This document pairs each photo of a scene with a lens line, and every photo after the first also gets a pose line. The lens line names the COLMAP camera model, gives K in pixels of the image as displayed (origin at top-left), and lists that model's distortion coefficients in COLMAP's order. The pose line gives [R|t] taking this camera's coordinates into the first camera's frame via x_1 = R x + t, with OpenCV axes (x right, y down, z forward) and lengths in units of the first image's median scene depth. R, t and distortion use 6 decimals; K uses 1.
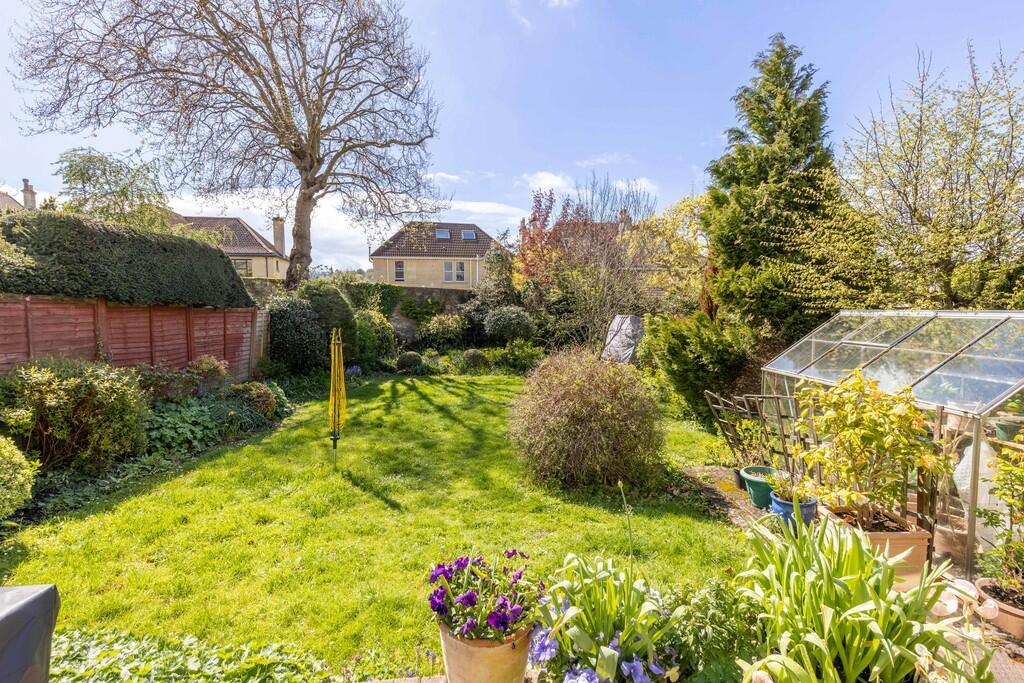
lens RADIAL K [[459.8, 0, 516.6], [0, 459.8, 336.6], [0, 0, 1]] dist [0.004129, 0.000275]
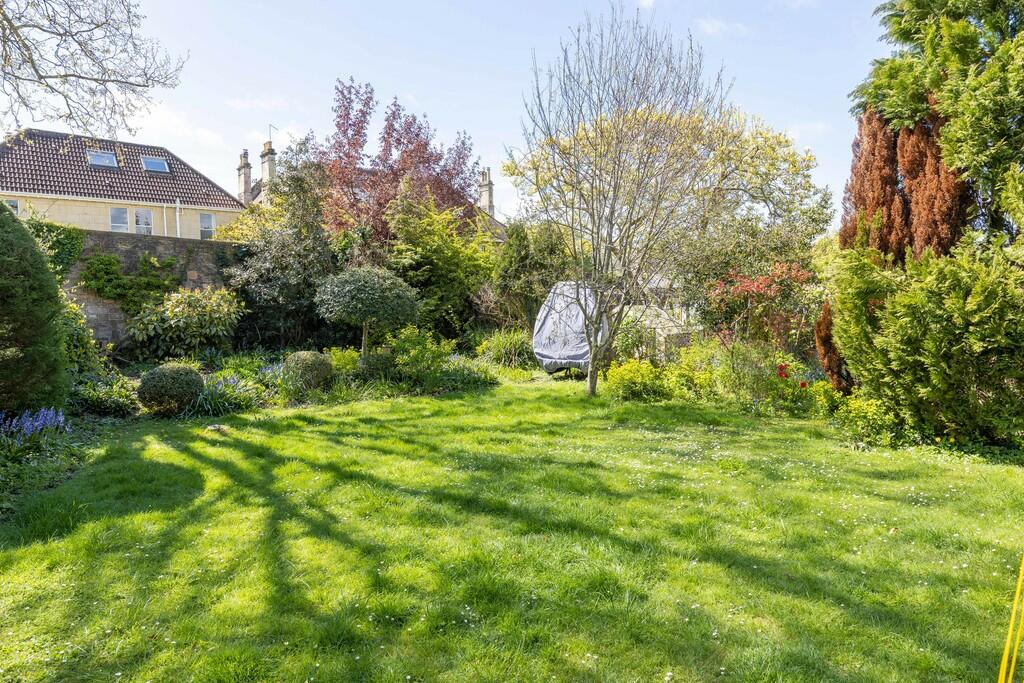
lens RADIAL K [[592.7, 0, 515.0], [0, 592.7, 335.7], [0, 0, 1]] dist [0.003038, 0.001979]
pose [[0.874066, -0.040593, 0.484108, -0.221033], [0.040503, 0.999123, 0.010649, 0.013898], [-0.484116, 0.010299, 0.874943, 0.357449]]
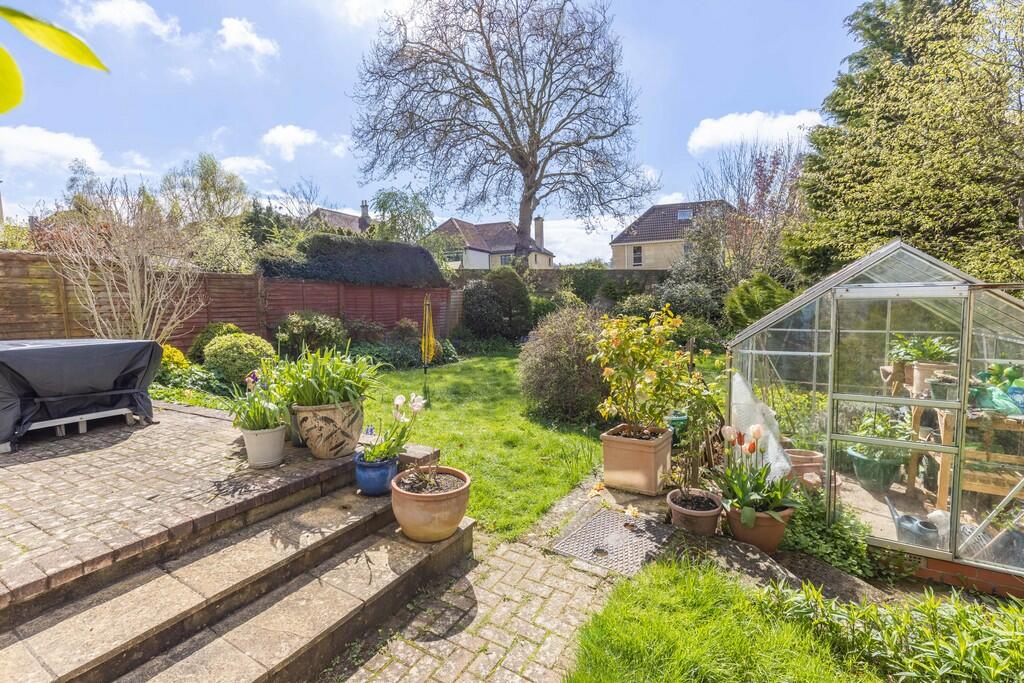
lens RADIAL K [[459.8, 0, 514.6], [0, 459.8, 341.8], [0, 0, 1]] dist [0.004129, 0.000275]
pose [[0.829095, 0.036506, -0.557915, 0.256566], [-0.015988, 0.999006, 0.041608, 0.026640], [0.558879, -0.025577, 0.828854, -0.031834]]
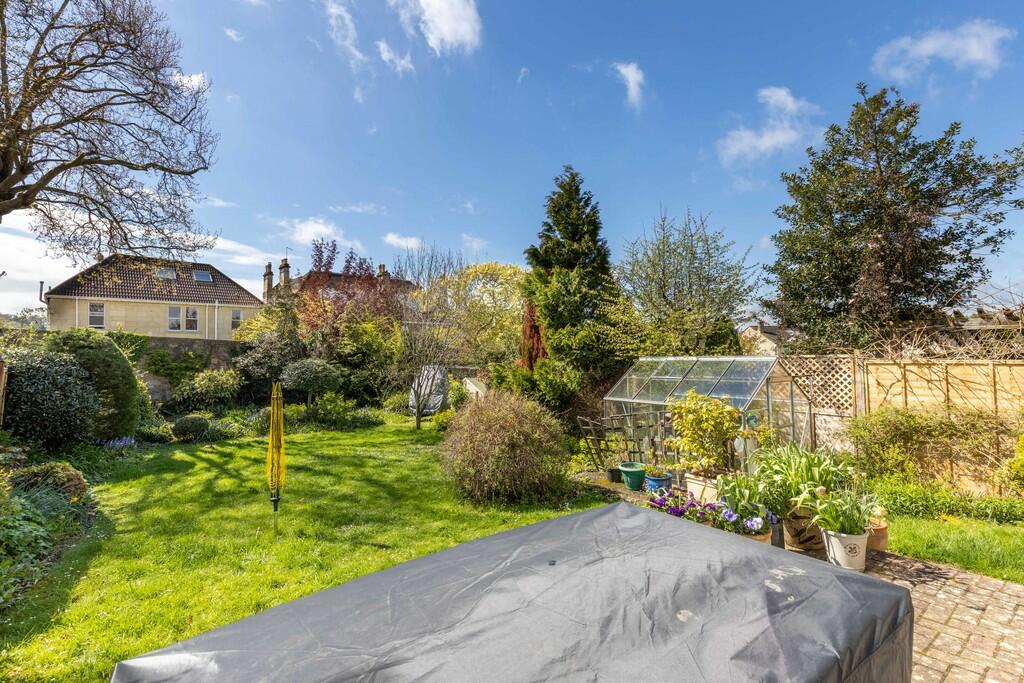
lens RADIAL K [[459.8, 0, 513.7], [0, 459.8, 341.1], [0, 0, 1]] dist [0.004129, 0.000275]
pose [[0.849439, 0.007730, 0.527630, -0.180108], [0.046498, 0.994907, -0.089433, 0.002095], [-0.525634, 0.100502, 0.844753, -0.031264]]
